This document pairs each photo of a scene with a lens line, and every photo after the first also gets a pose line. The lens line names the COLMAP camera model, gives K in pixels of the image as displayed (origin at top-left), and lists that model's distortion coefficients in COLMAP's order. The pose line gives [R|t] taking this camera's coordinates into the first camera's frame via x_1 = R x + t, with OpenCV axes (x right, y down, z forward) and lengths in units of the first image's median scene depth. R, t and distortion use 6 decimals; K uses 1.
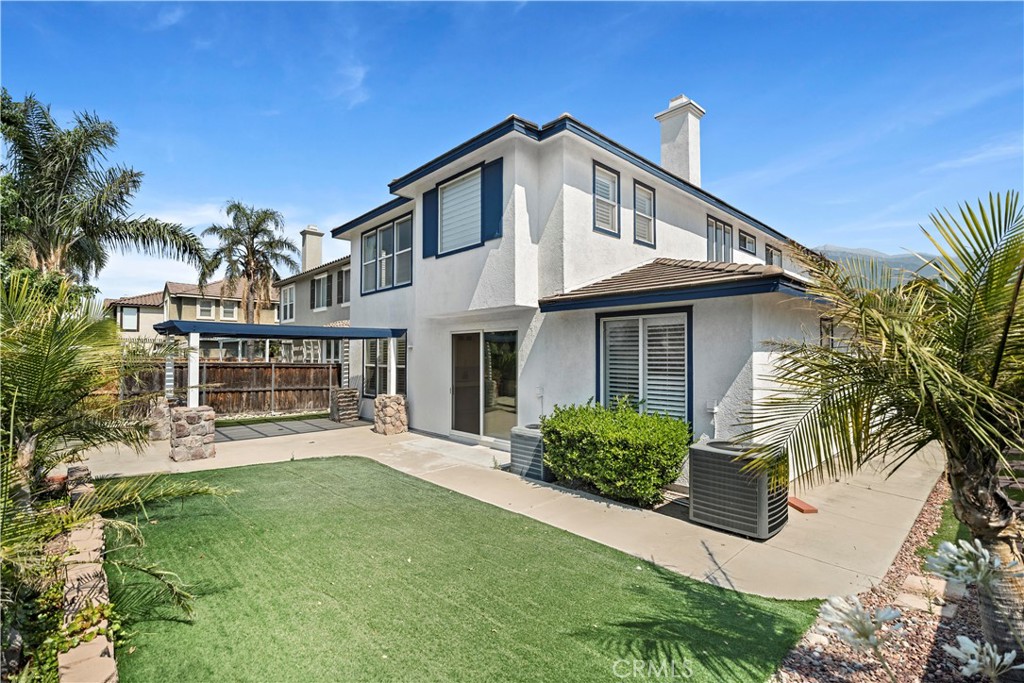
lens RADIAL K [[459.1, 0, 511.8], [0, 459.1, 343.0], [0, 0, 1]] dist [-0.001567, -0.000341]
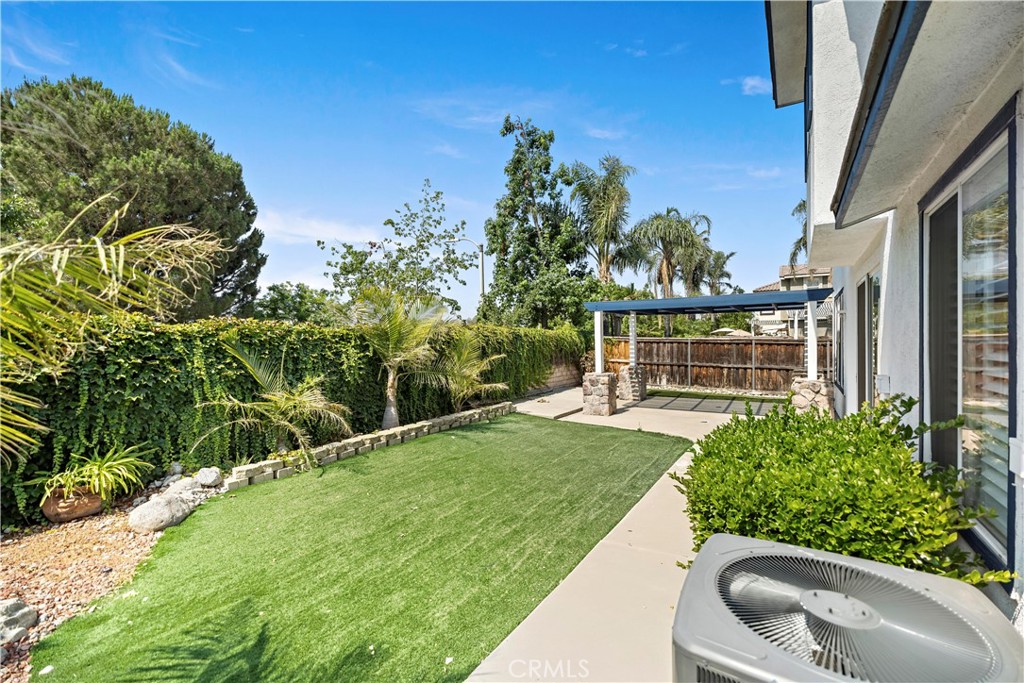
lens RADIAL K [[459.1, 0, 511.8], [0, 459.1, 341.3], [0, 0, 1]] dist [-0.001567, -0.000341]
pose [[0.255184, 0.001496, -0.966891, 0.264384], [0.033210, 0.999395, 0.010311, 0.022282], [0.966322, -0.034742, 0.254980, 0.287019]]
